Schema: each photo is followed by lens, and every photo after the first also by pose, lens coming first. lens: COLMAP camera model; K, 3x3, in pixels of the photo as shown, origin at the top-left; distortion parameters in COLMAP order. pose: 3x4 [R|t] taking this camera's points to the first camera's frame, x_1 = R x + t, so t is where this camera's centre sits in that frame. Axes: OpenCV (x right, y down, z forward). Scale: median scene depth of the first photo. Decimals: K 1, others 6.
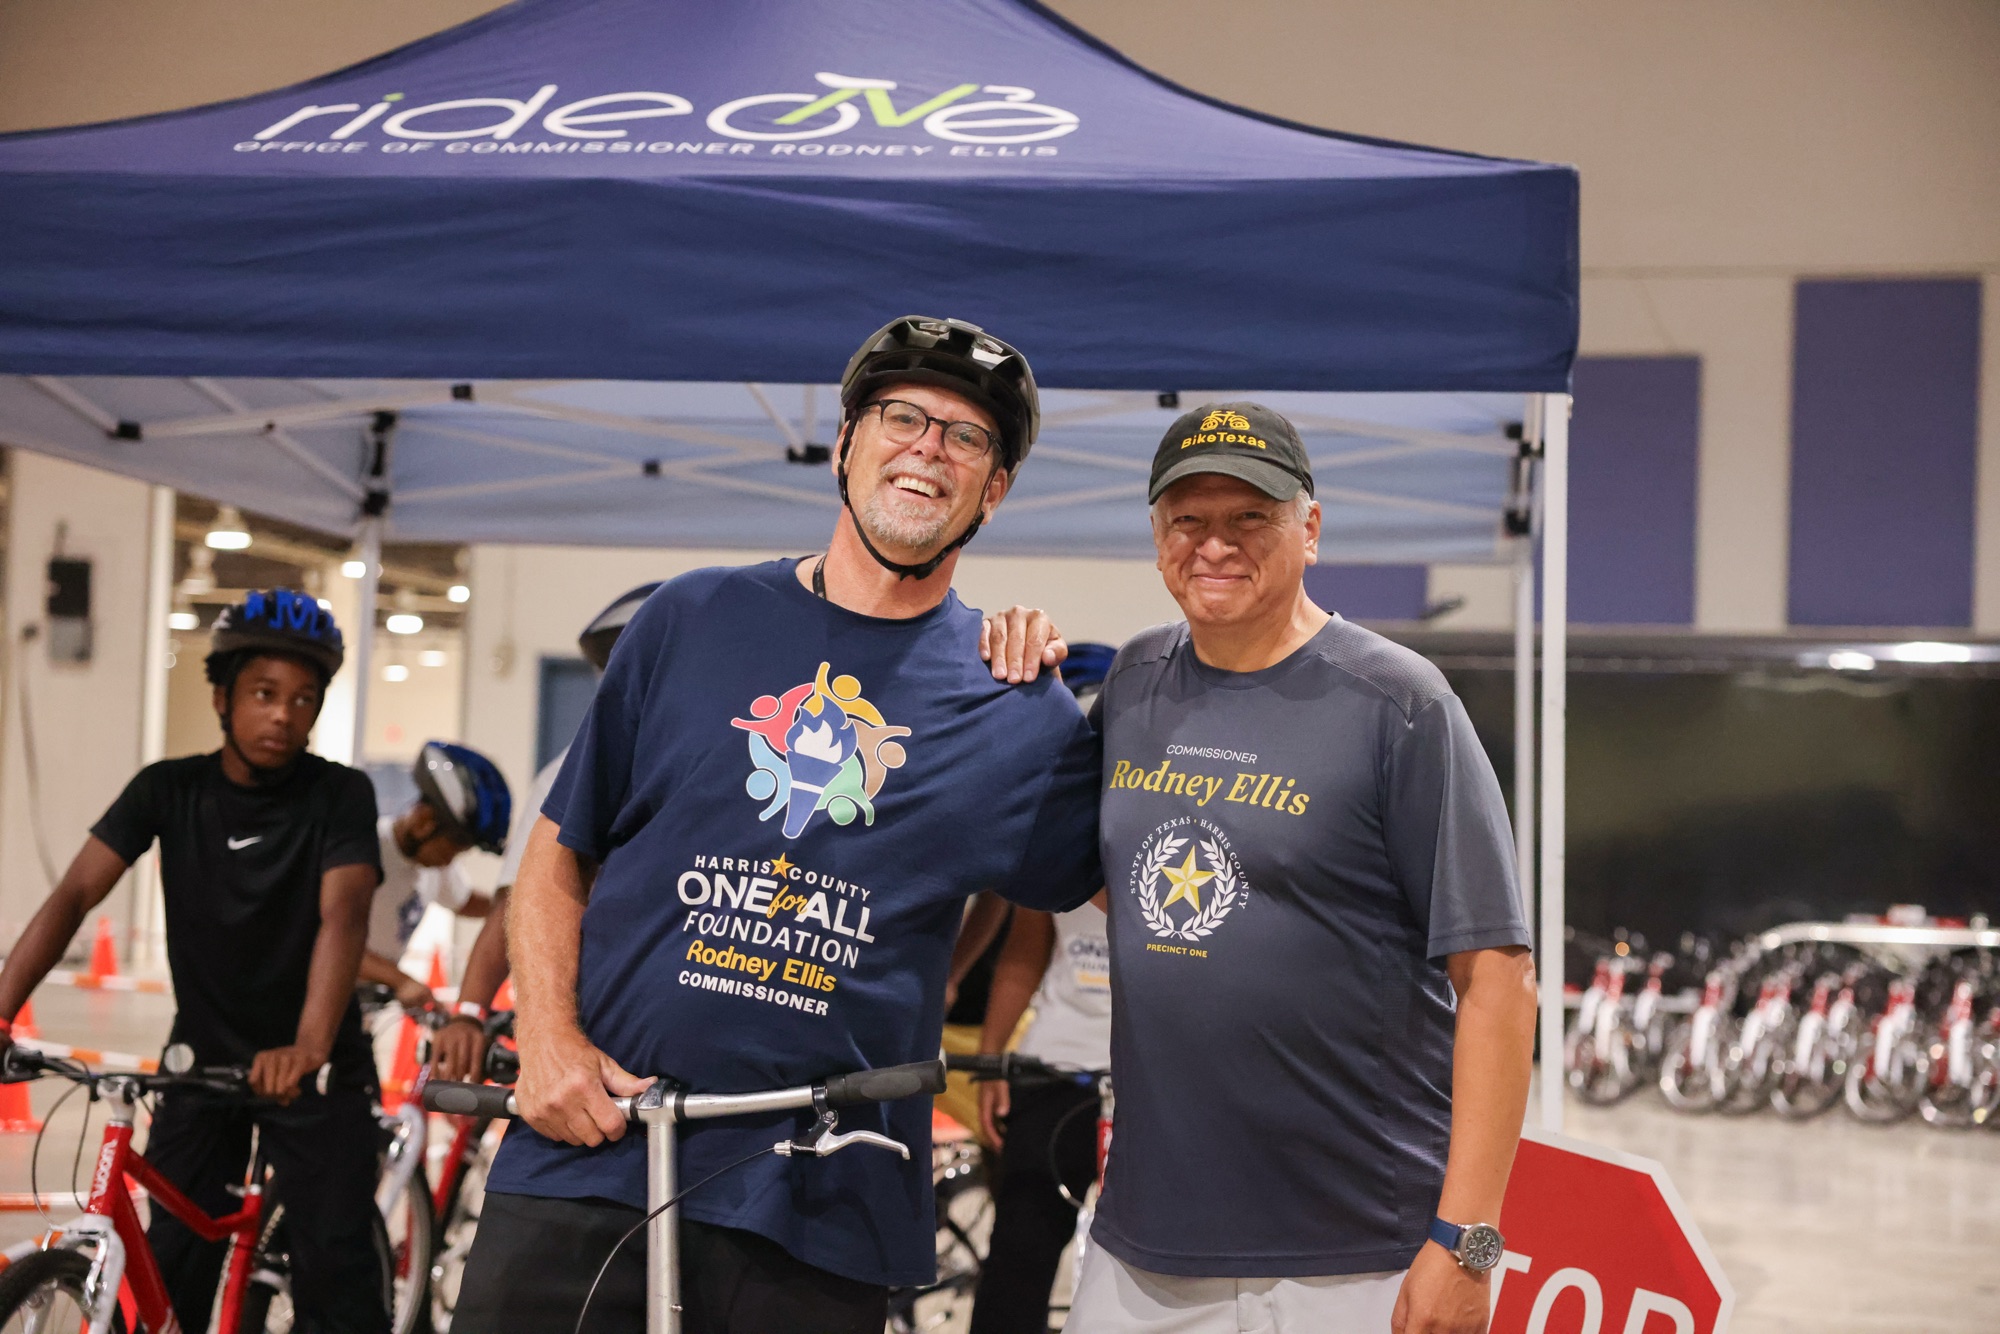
lens RADIAL K [[3218.5, 0, 1009.0], [0, 3218.5, 662.7], [0, 0, 1]] dist [0.135583, 0.000000]
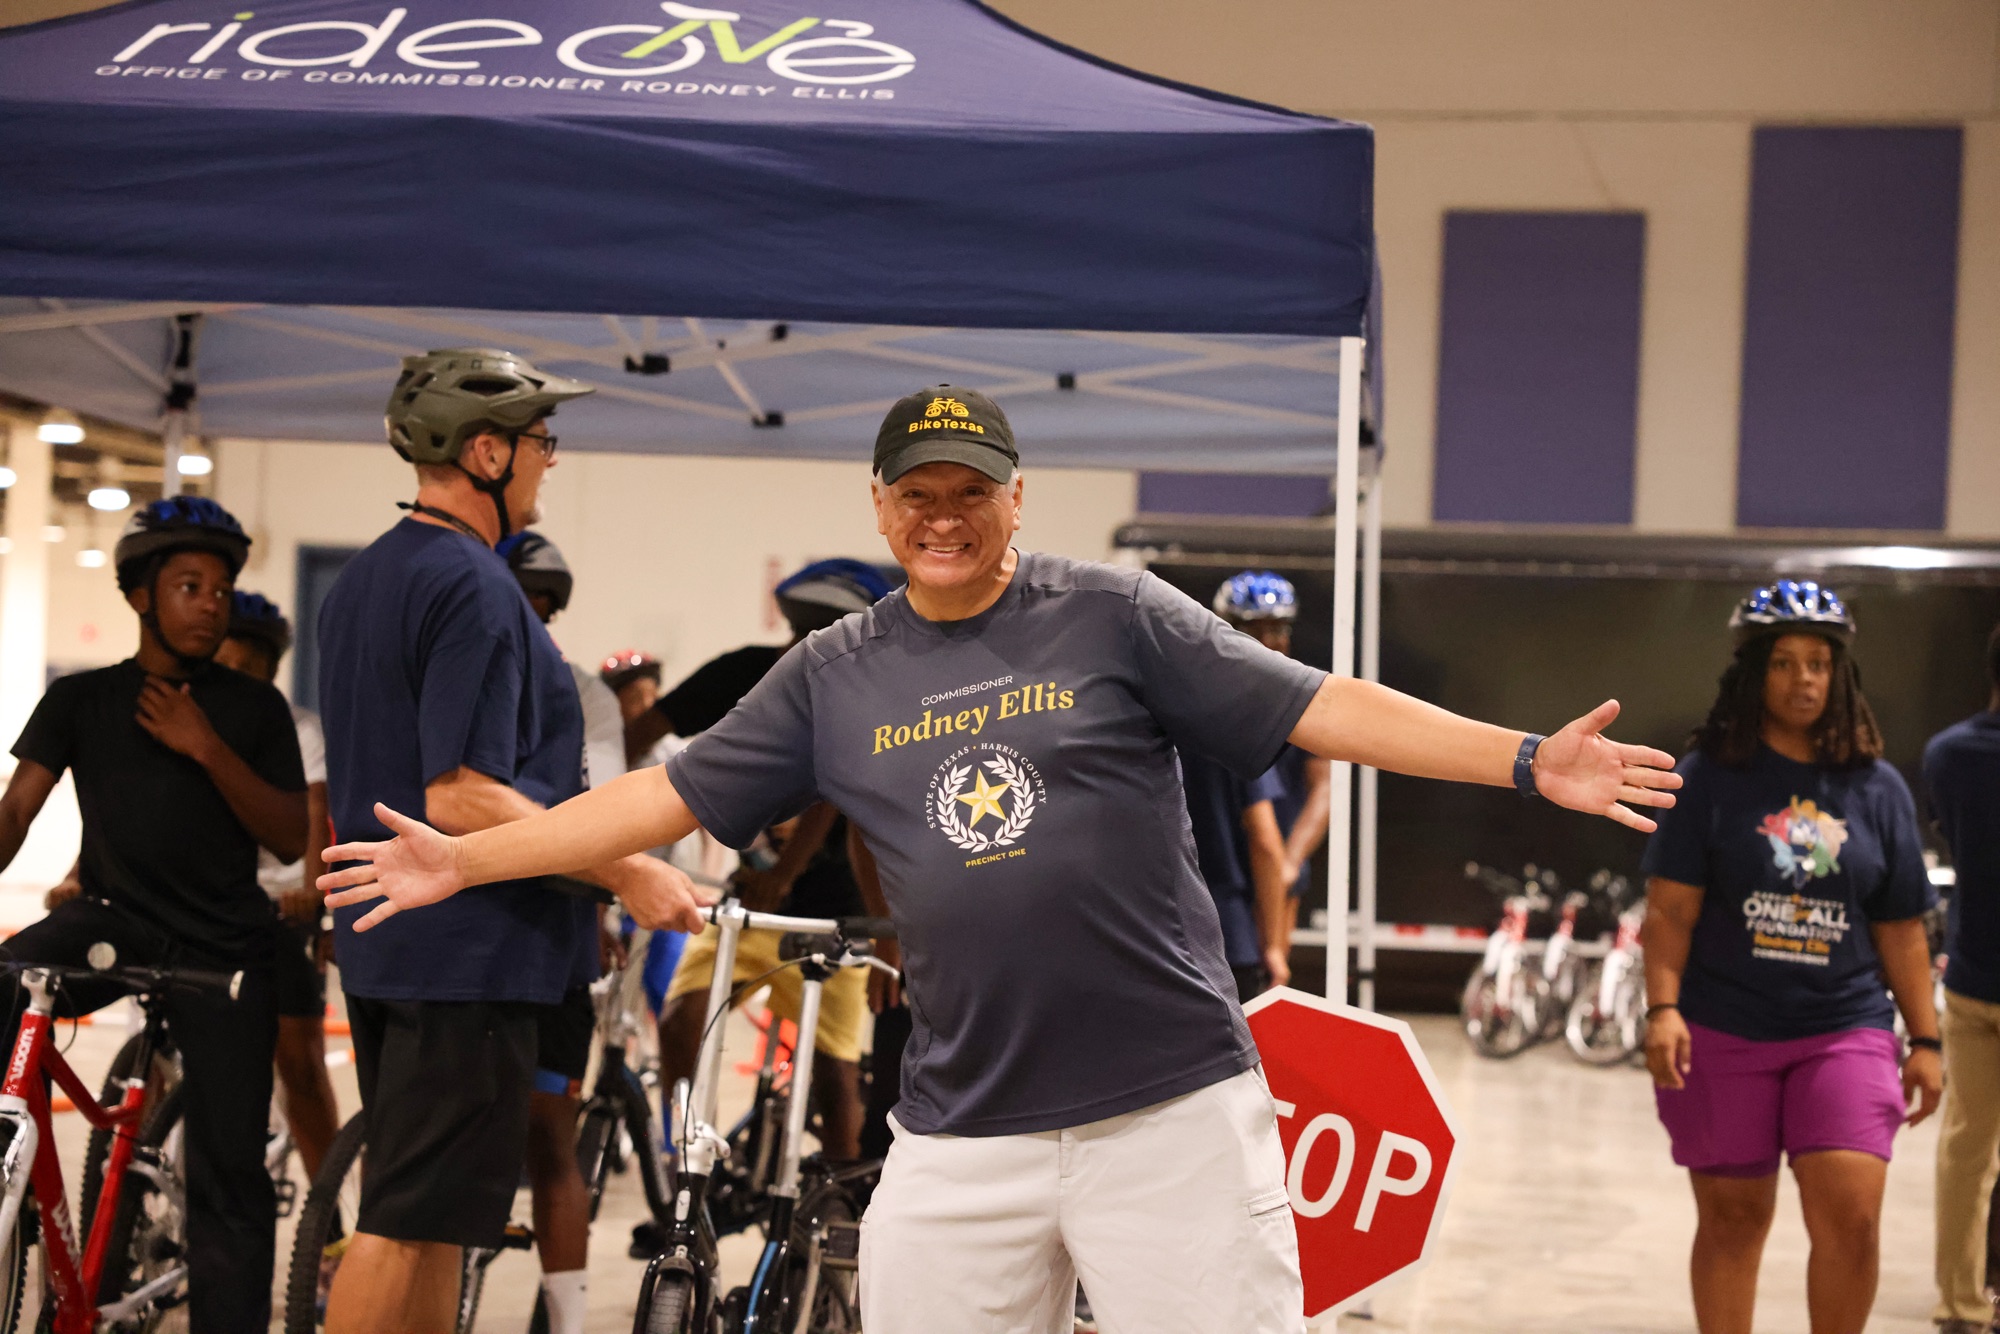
lens RADIAL K [[3992.0, 0, 1009.7], [0, 3992.0, 678.6], [0, 0, 1]] dist [0.362808, 0.000000]
pose [[0.999174, 0.007538, 0.039928, 0.001537], [-0.008799, 0.999465, 0.031502, -0.008746], [-0.039669, -0.031827, 0.998706, -0.305664]]
